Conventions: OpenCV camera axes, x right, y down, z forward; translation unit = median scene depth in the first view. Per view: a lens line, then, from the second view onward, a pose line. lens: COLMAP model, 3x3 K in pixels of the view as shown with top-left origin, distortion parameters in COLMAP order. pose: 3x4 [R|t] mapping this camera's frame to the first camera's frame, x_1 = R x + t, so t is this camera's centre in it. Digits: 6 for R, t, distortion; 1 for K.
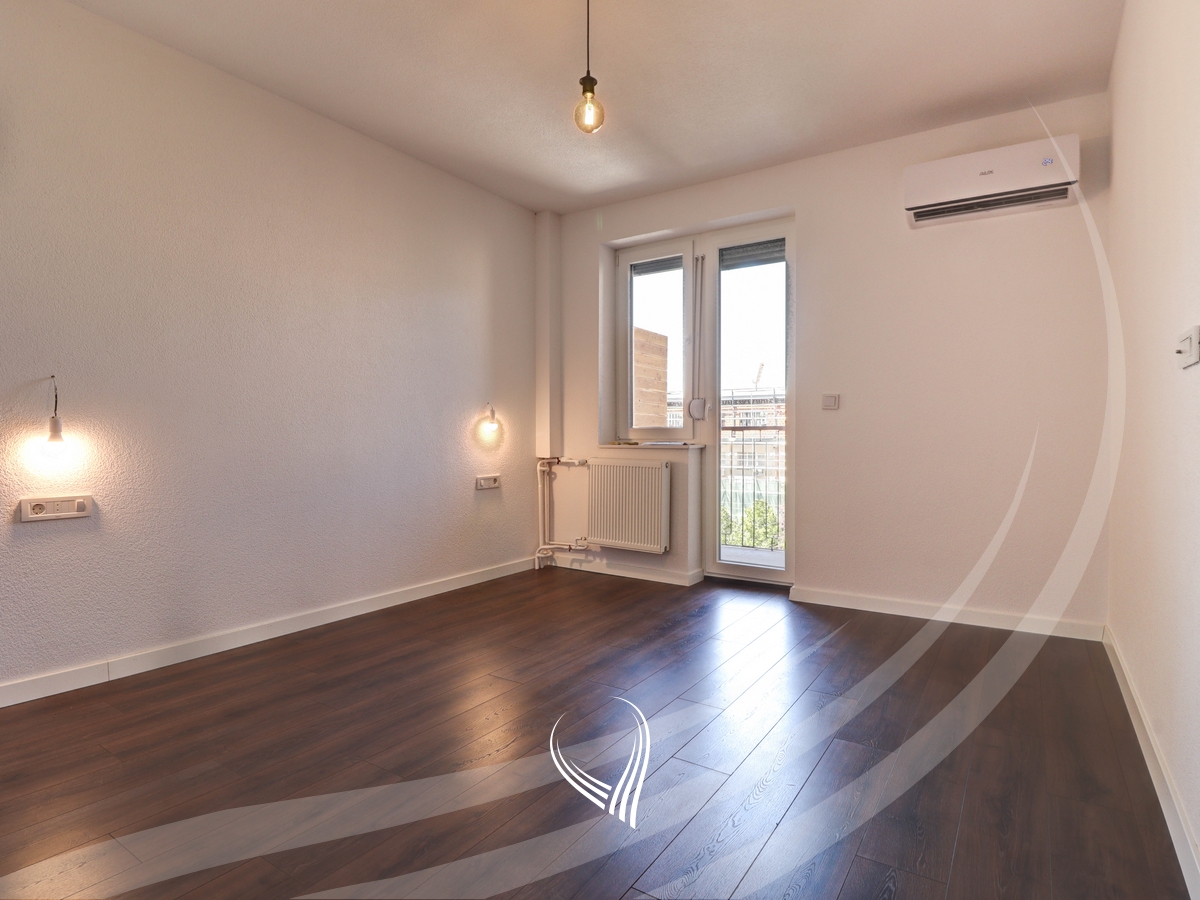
lens RADIAL K [[638.7, 0, 607.8], [0, 638.7, 448.0], [0, 0, 1]] dist [-0.001087, -0.002550]
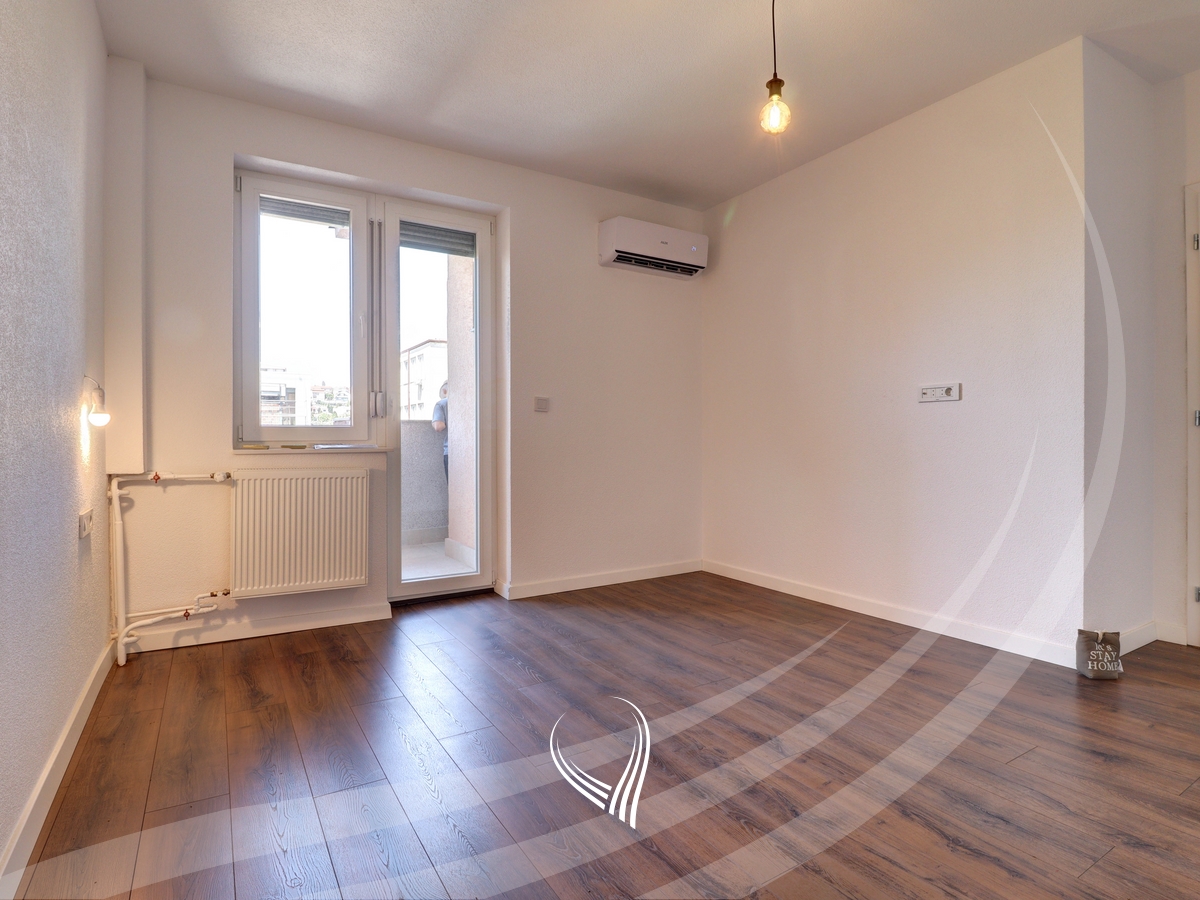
lens RADIAL K [[638.7, 0, 607.8], [0, 638.7, 448.0], [0, 0, 1]] dist [-0.001087, -0.002550]
pose [[0.417641, -0.016148, 0.908469, -0.488837], [0.020721, 0.999751, 0.008245, -0.004840], [-0.908376, 0.015381, 0.417872, 0.380424]]
